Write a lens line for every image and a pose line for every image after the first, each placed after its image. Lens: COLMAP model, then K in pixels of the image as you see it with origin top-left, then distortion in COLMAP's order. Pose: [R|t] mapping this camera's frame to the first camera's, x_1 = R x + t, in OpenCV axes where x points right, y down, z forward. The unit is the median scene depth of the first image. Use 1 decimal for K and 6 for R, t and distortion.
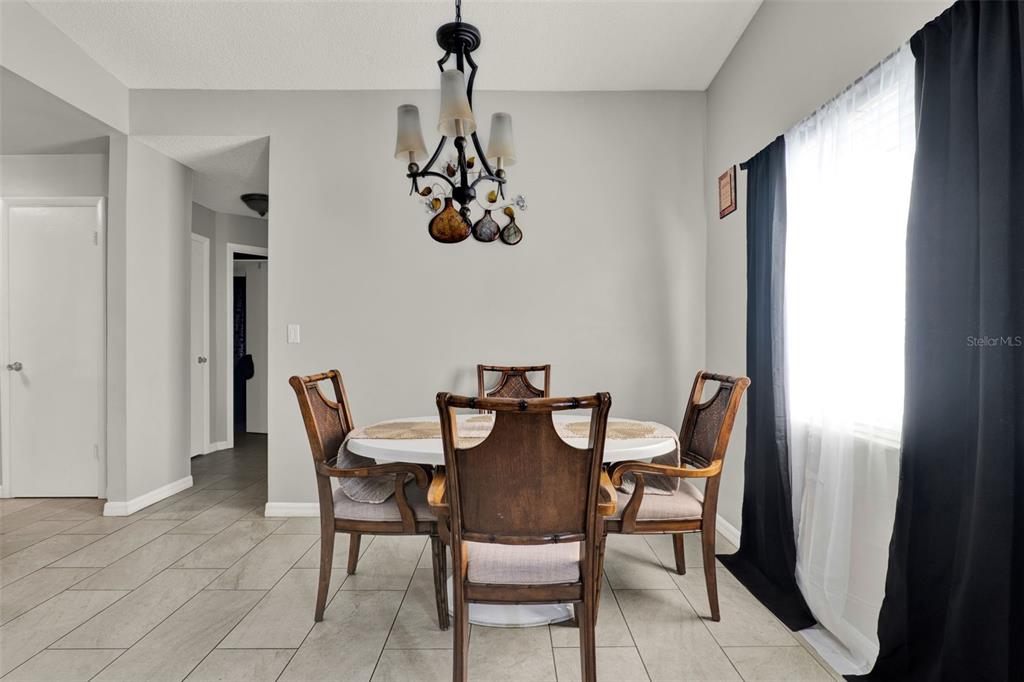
lens RADIAL K [[474.4, 0, 512.0], [0, 474.4, 341.0], [0, 0, 1]] dist [-0.029496, 0.008239]
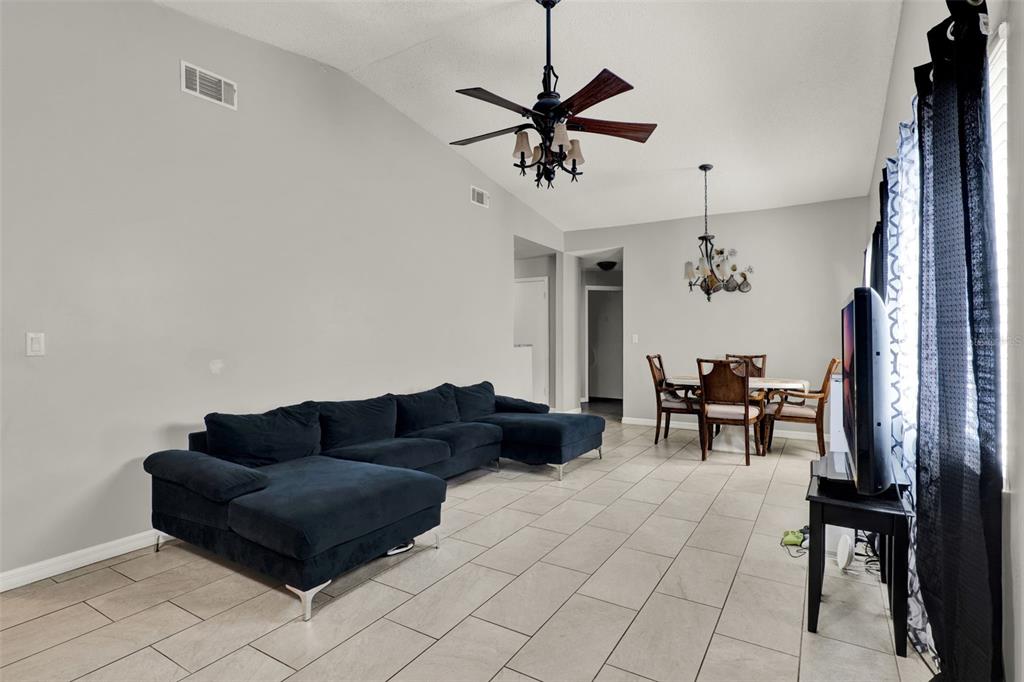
lens RADIAL K [[490.9, 0, 529.3], [0, 490.9, 337.6], [0, 0, 1]] dist [-0.002433, -0.000208]
pose [[0.857630, -0.003208, -0.514257, 0.363283], [0.002848, 0.999995, -0.001489, -0.024479], [0.514259, -0.000188, 0.857635, -1.550641]]
